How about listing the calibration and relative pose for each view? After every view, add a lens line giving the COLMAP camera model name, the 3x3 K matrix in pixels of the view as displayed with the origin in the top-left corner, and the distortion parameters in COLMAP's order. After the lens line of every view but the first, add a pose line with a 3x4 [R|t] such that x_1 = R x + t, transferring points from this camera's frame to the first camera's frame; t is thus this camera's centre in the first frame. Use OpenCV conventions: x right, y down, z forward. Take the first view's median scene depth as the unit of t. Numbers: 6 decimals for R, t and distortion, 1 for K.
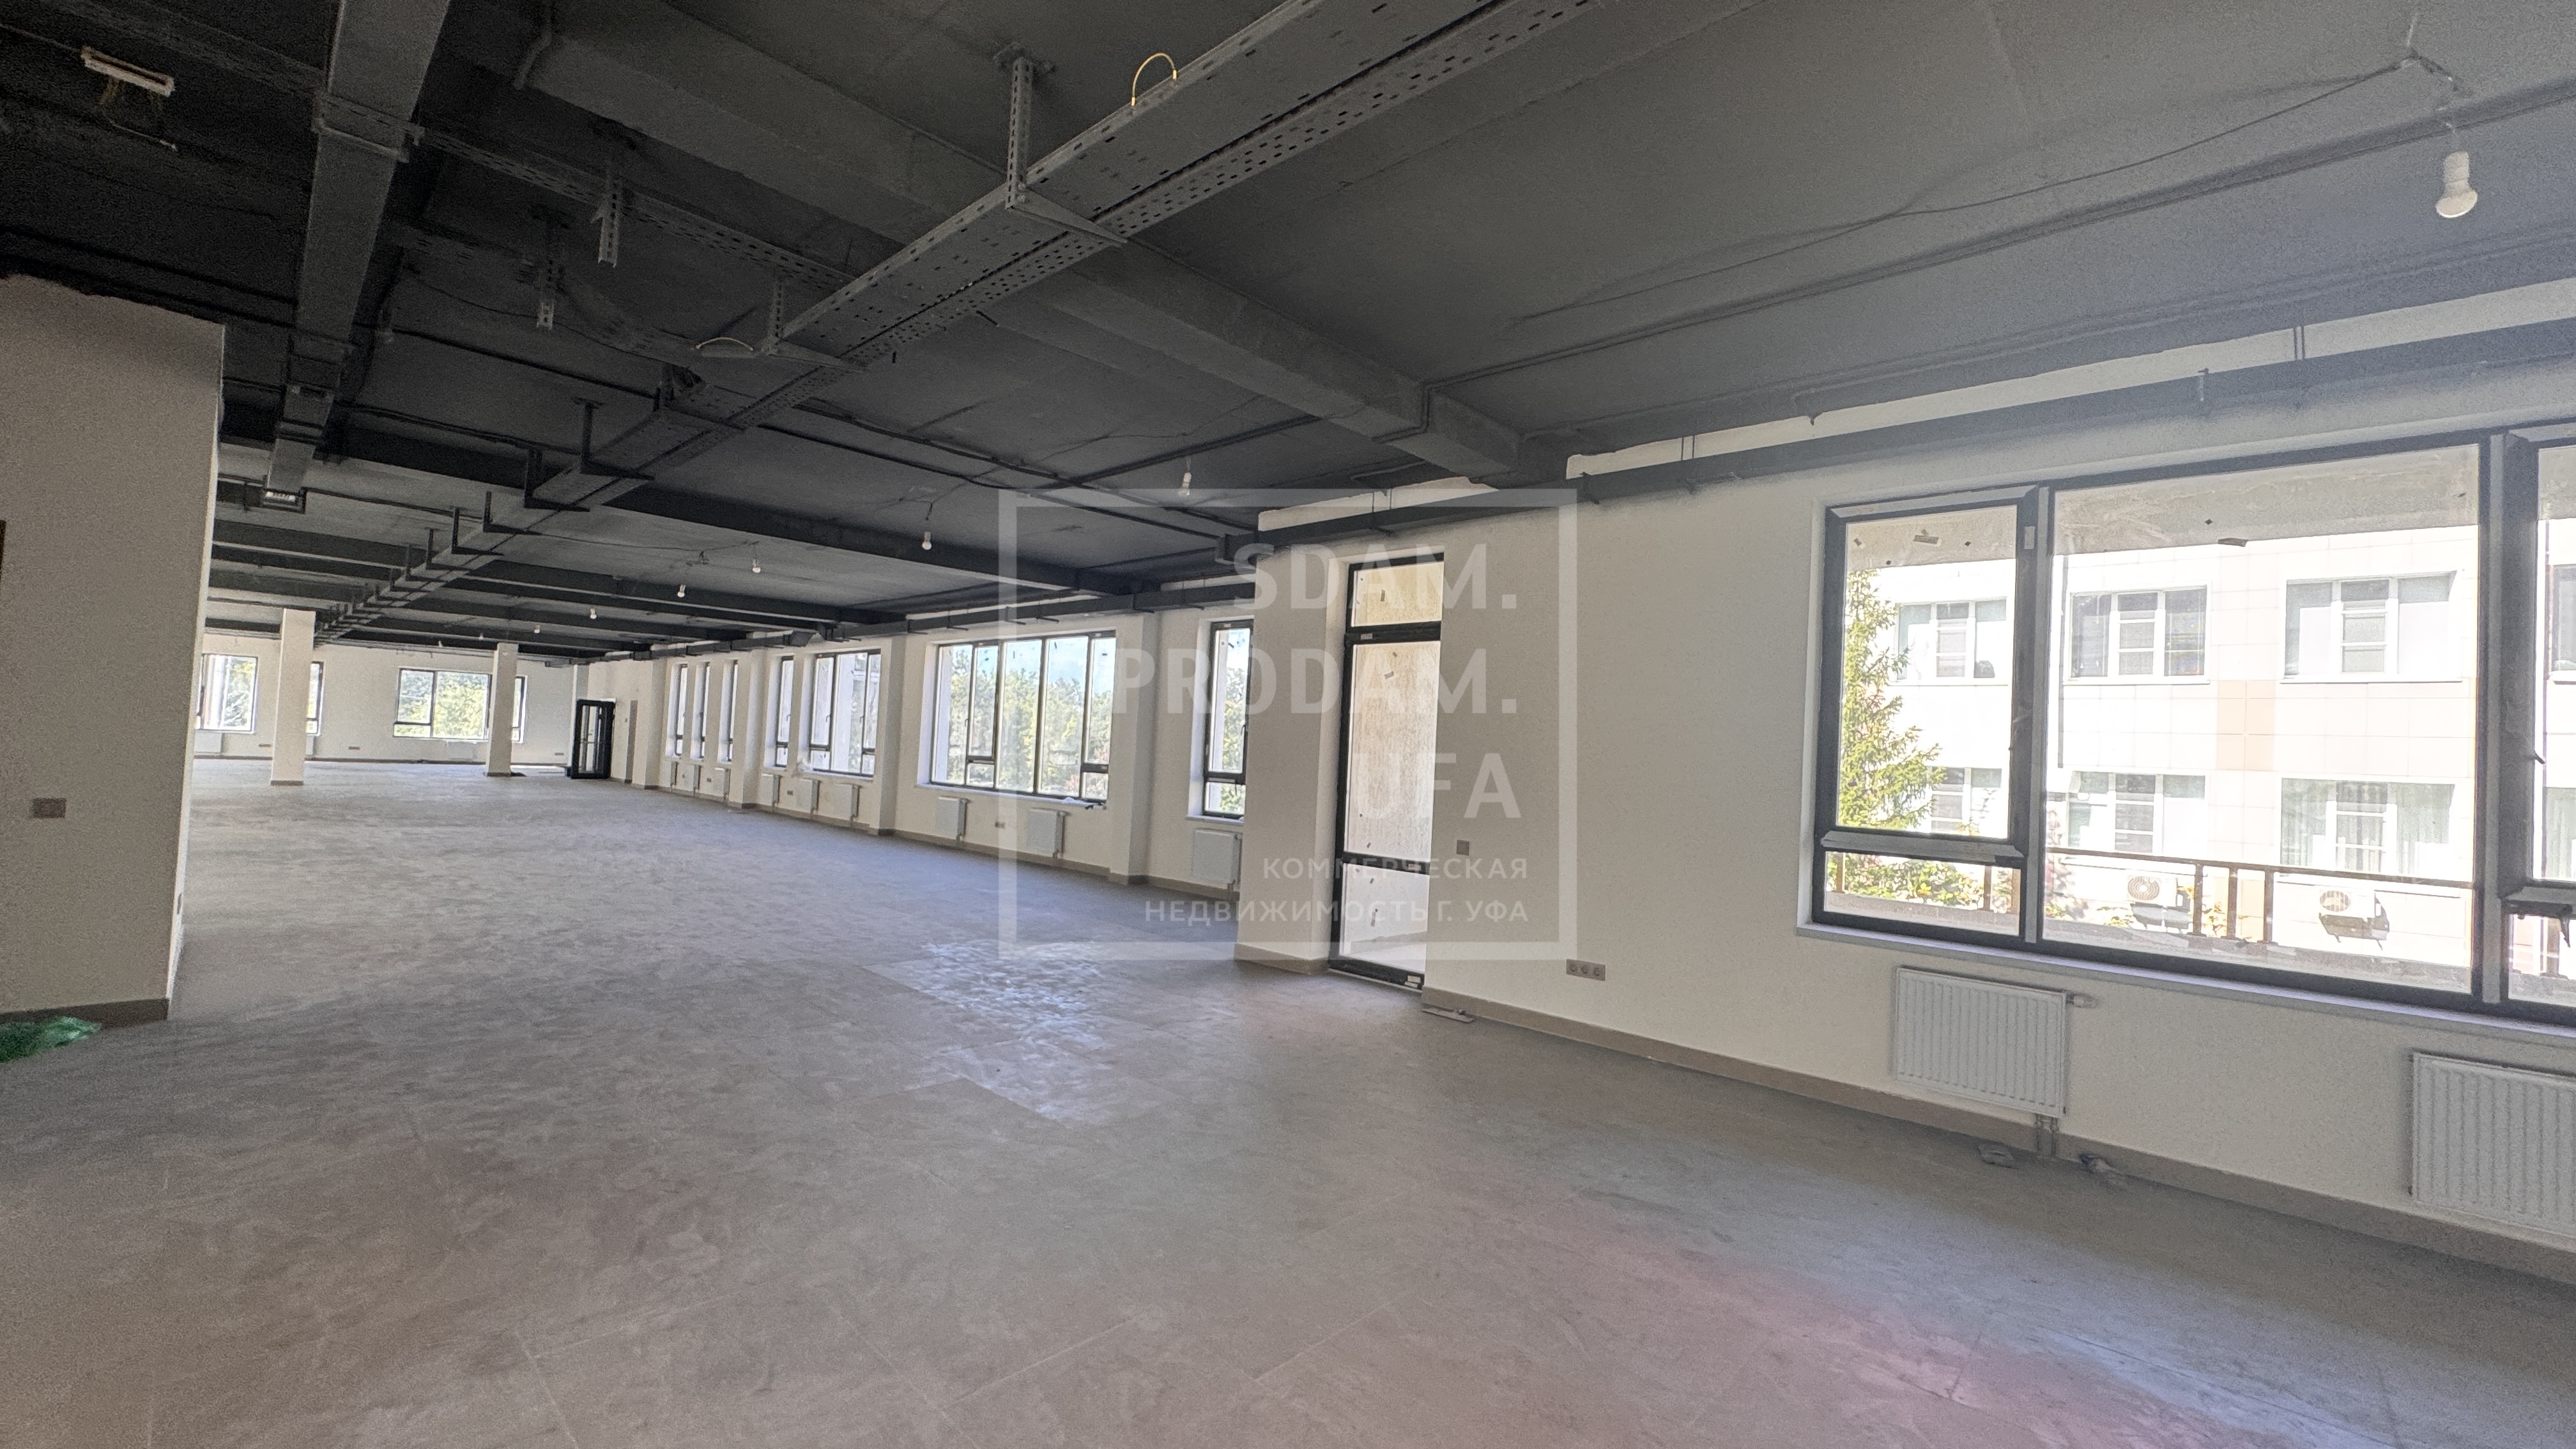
lens RADIAL K [[1022.3, 0, 1280.4], [0, 1022.3, 727.3], [0, 0, 1]] dist [-0.001959, 0.000141]
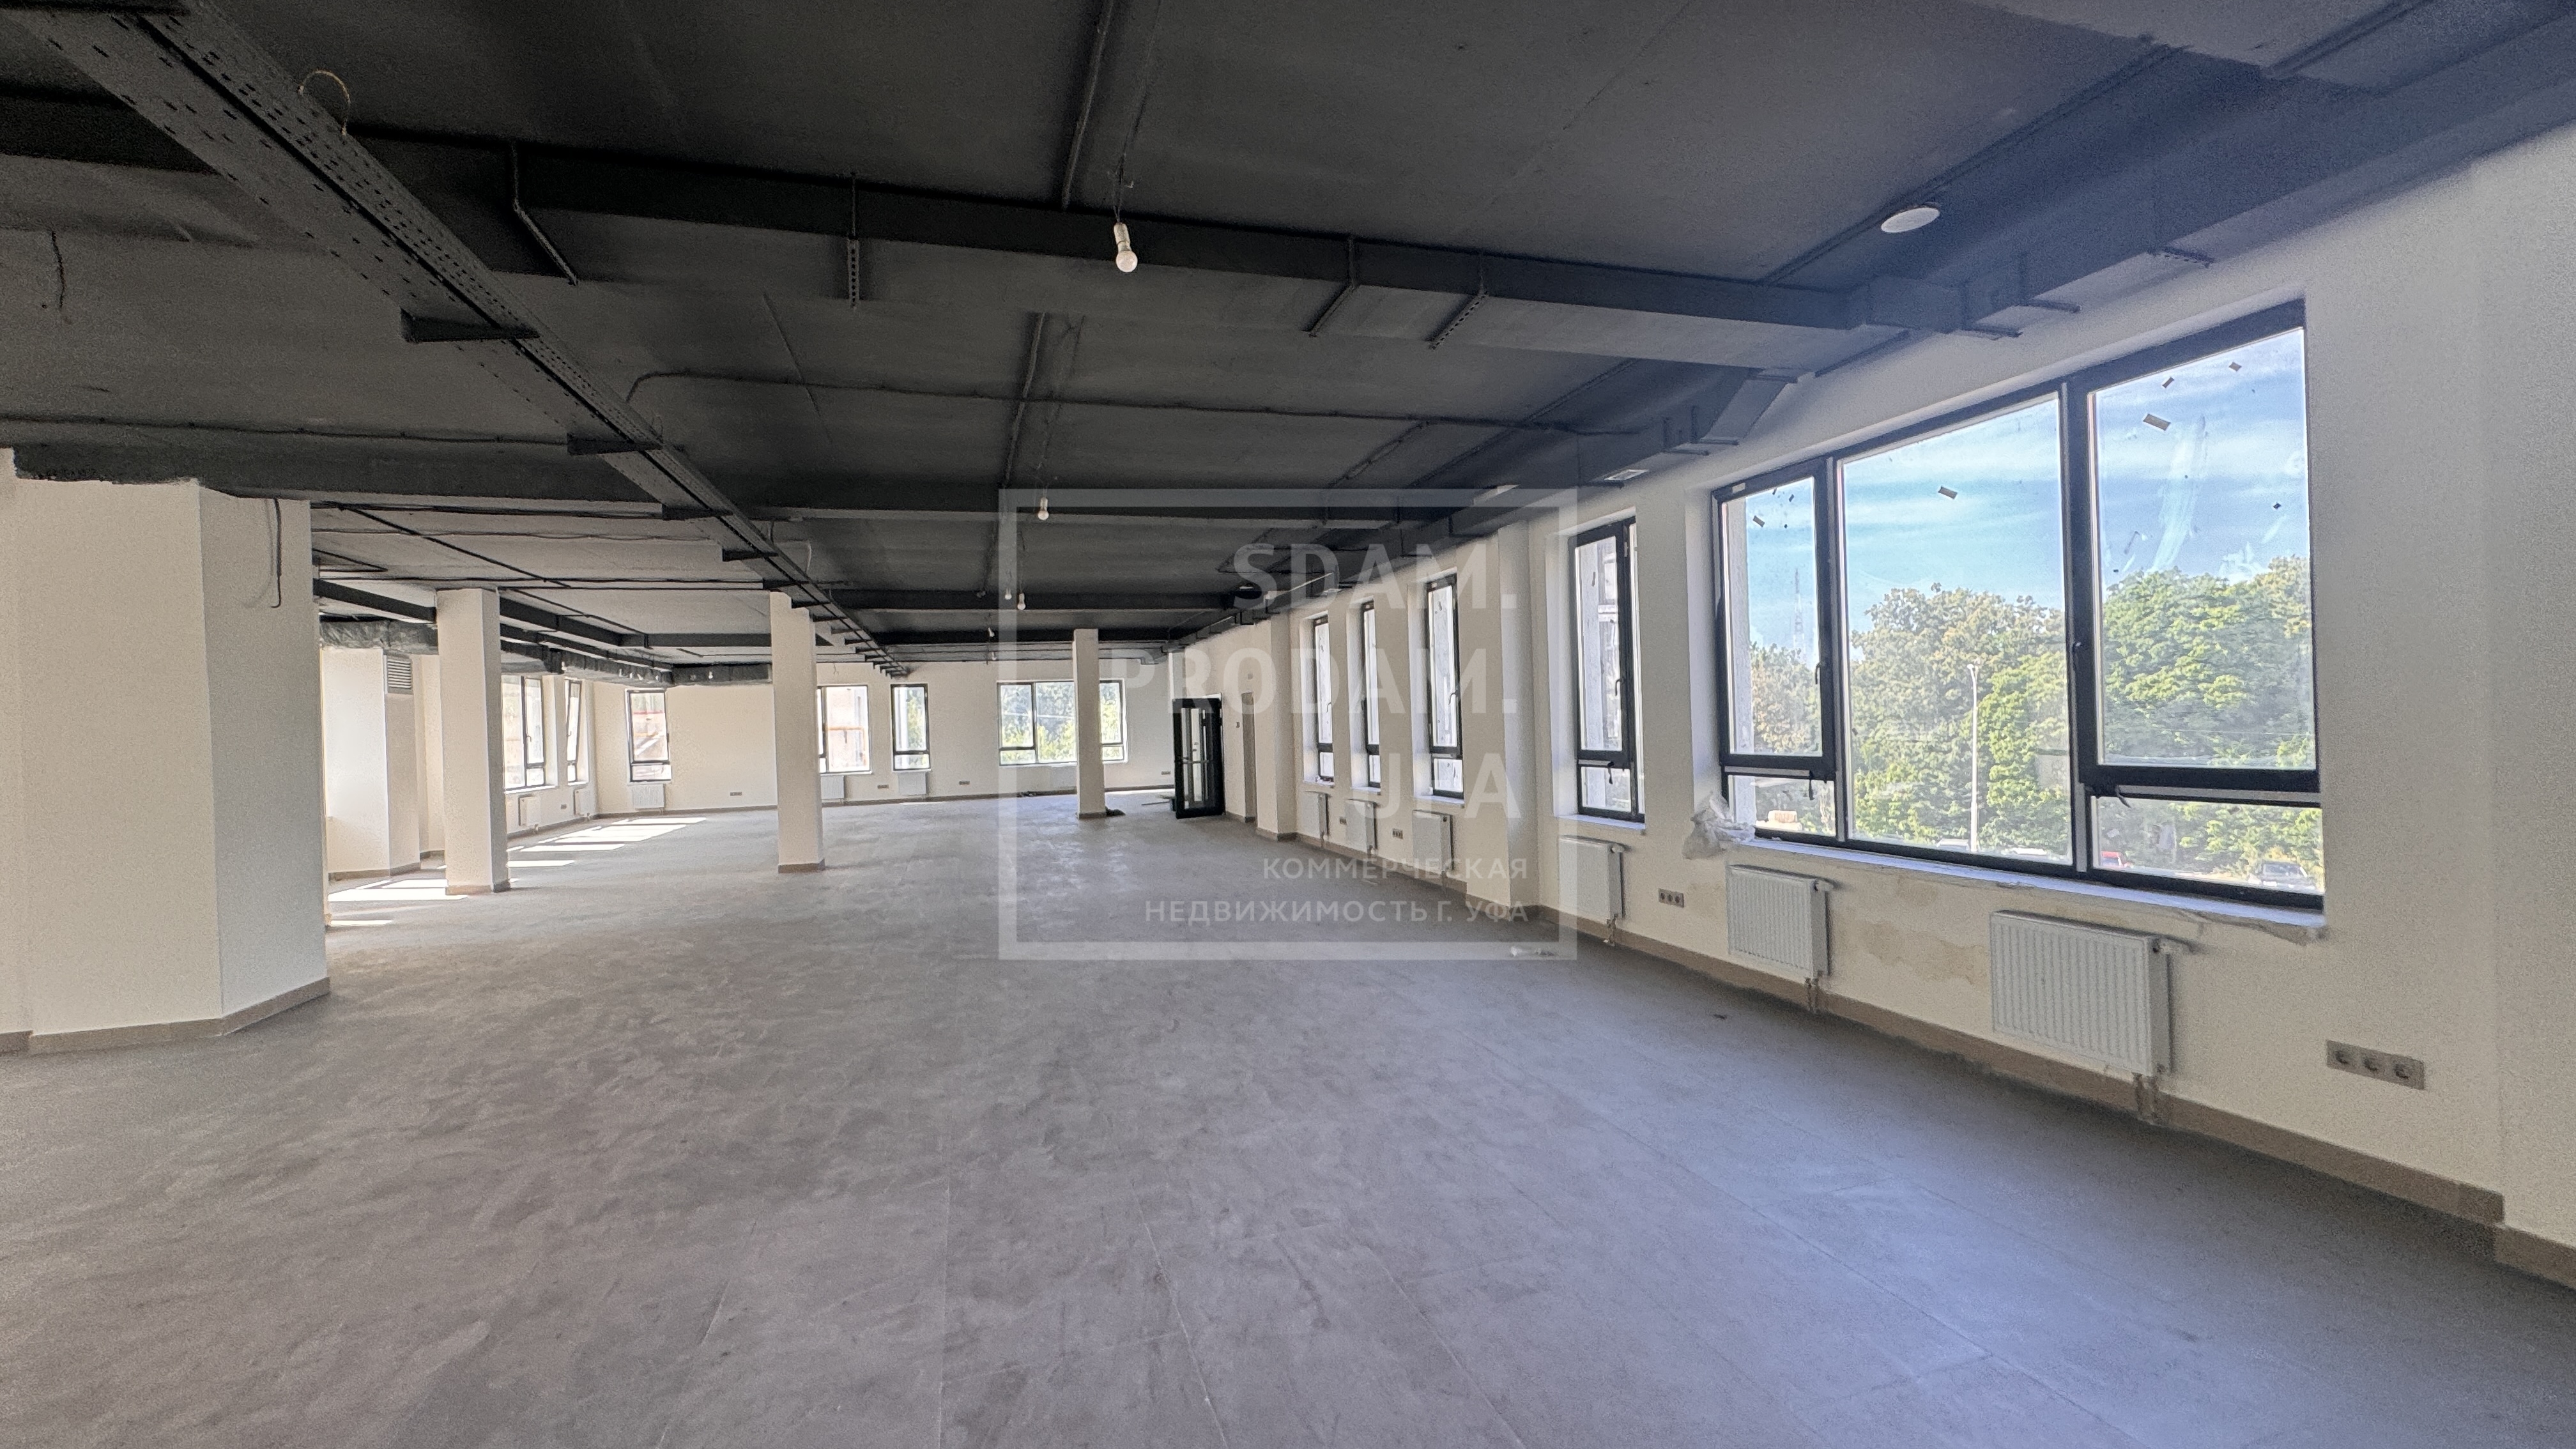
lens RADIAL K [[1022.3, 0, 1285.2], [0, 1022.3, 729.2], [0, 0, 1]] dist [-0.001959, 0.000141]
pose [[0.866267, -0.075795, -0.493798, -0.435229], [0.091159, 0.995811, 0.007069, -0.009619], [0.491194, -0.051138, 0.869548, 0.718031]]
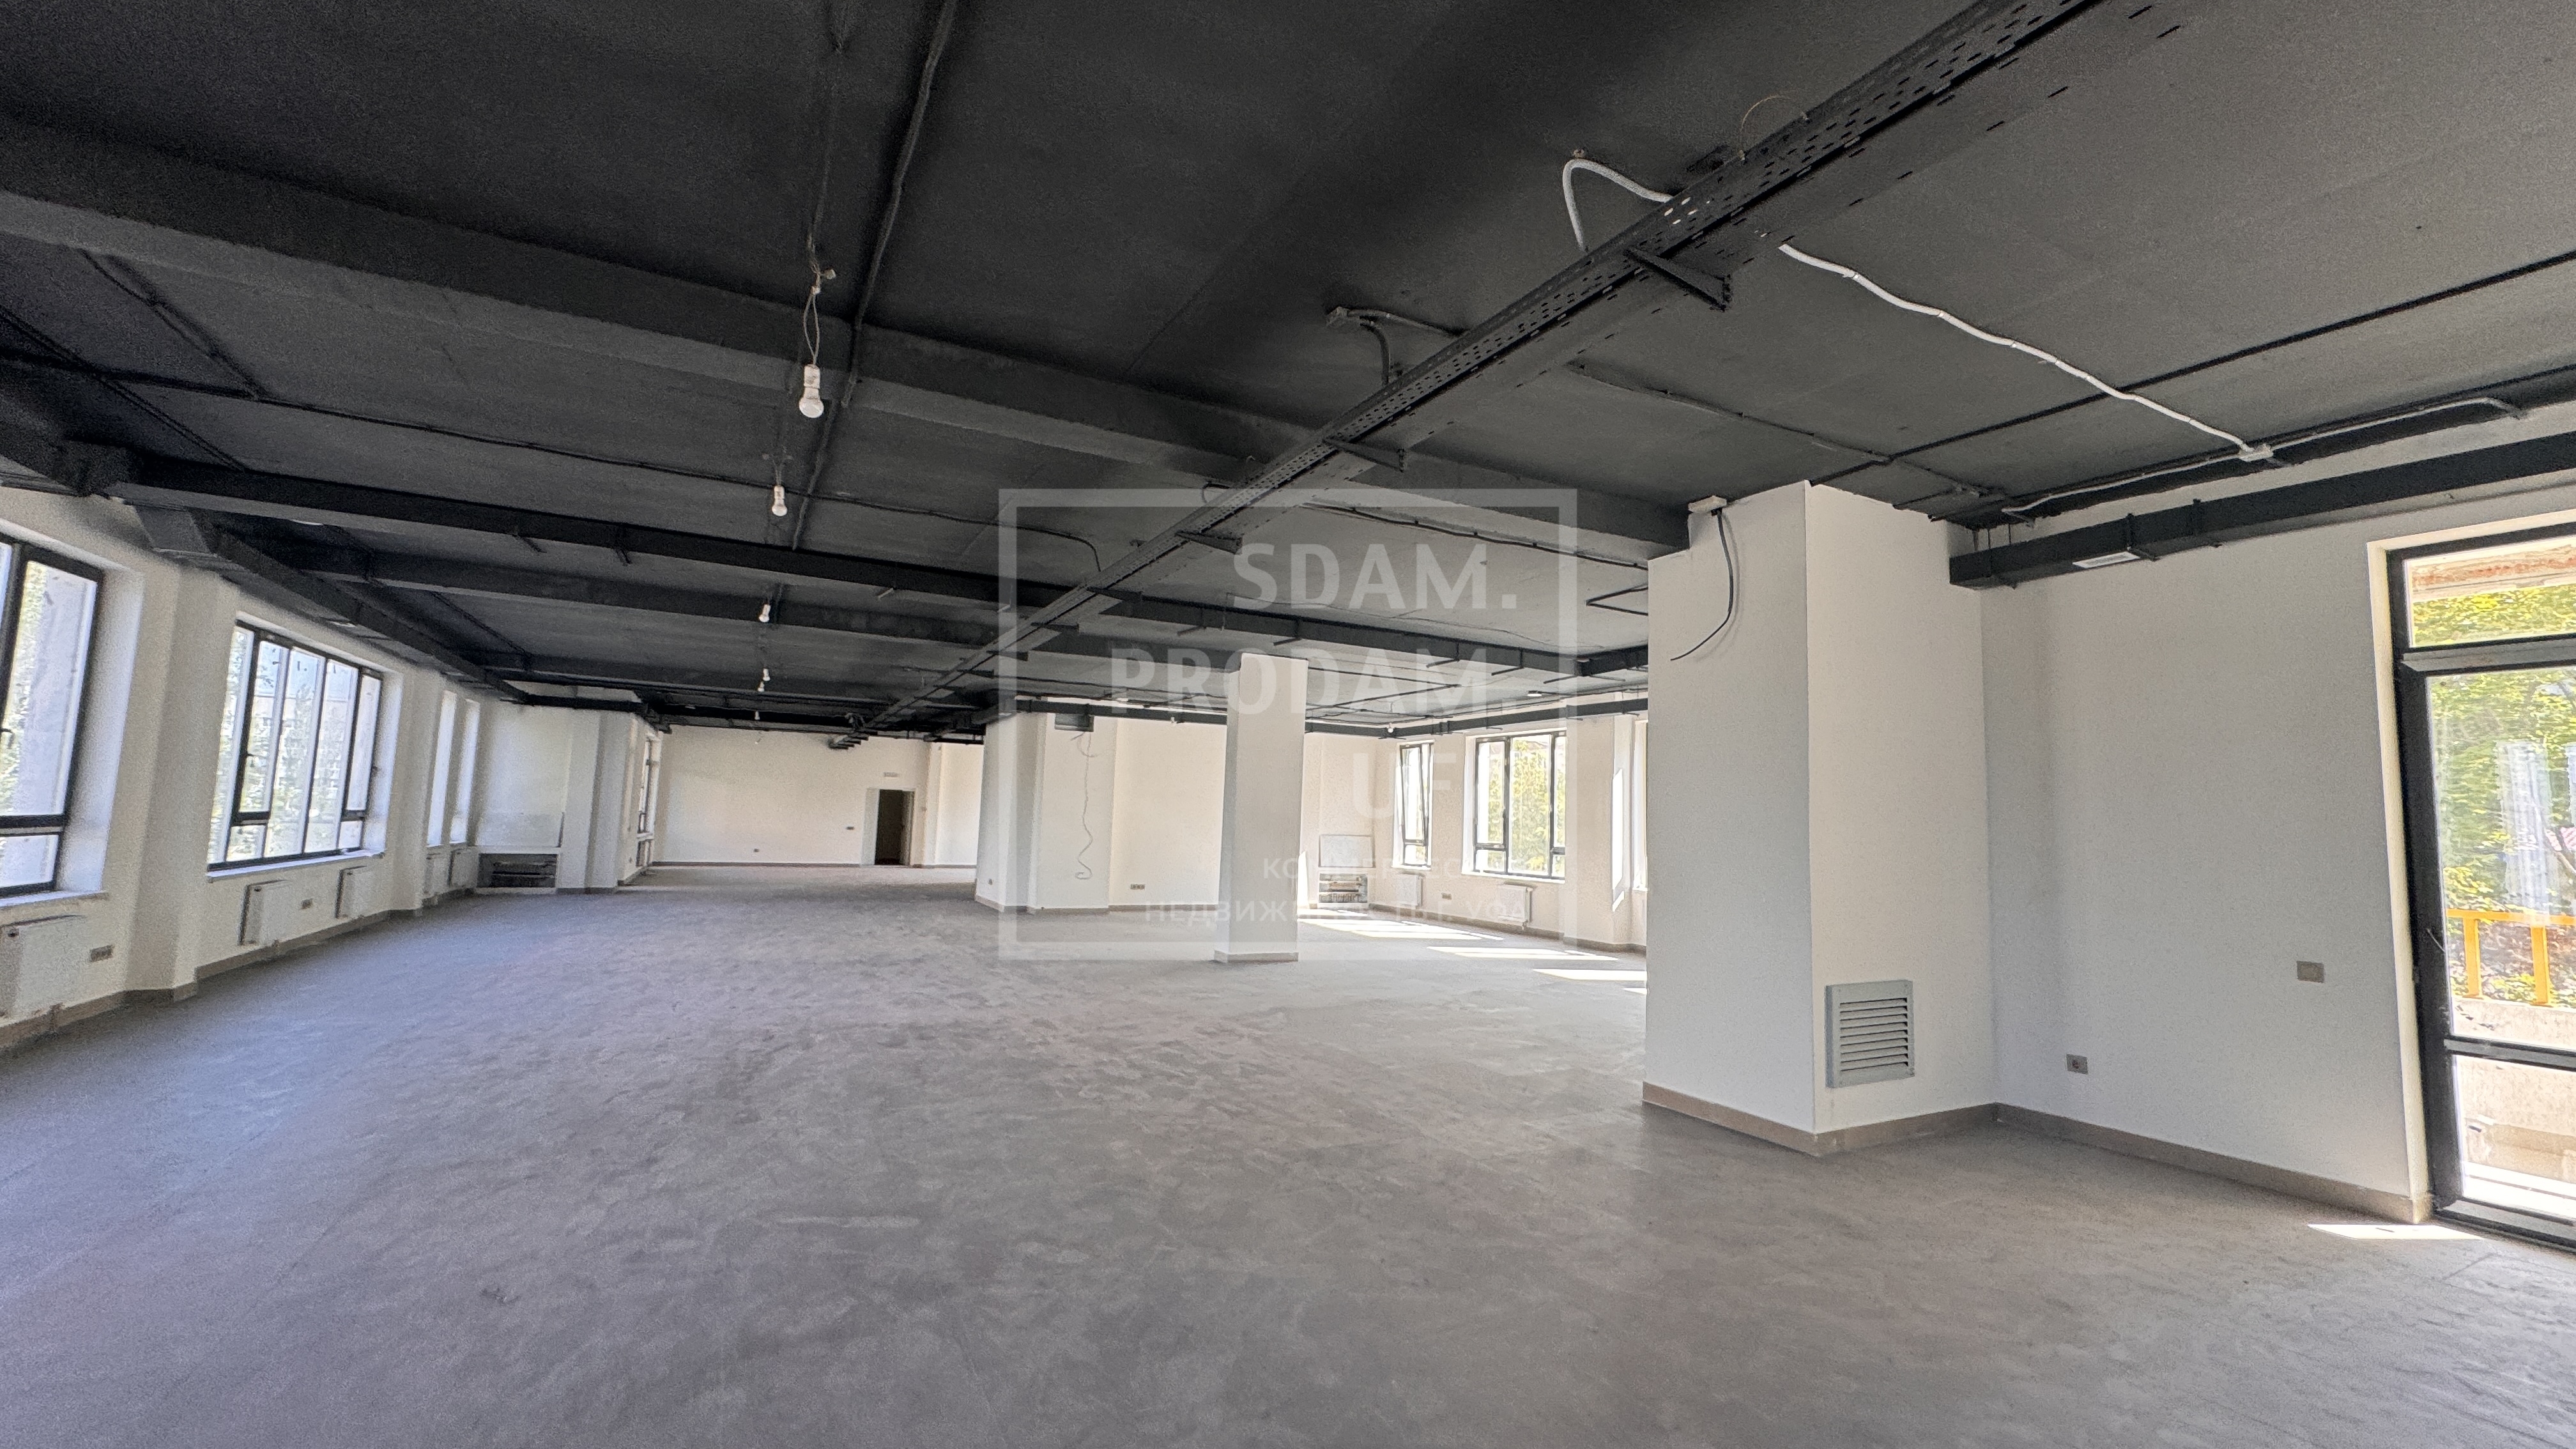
lens RADIAL K [[1022.3, 0, 1283.7], [0, 1022.3, 719.7], [0, 0, 1]] dist [-0.001959, 0.000141]
pose [[-0.943206, -0.048722, 0.328616, -1.443718], [-0.089650, 0.989818, -0.110561, -0.020571], [-0.319883, -0.133742, -0.937970, 1.758608]]
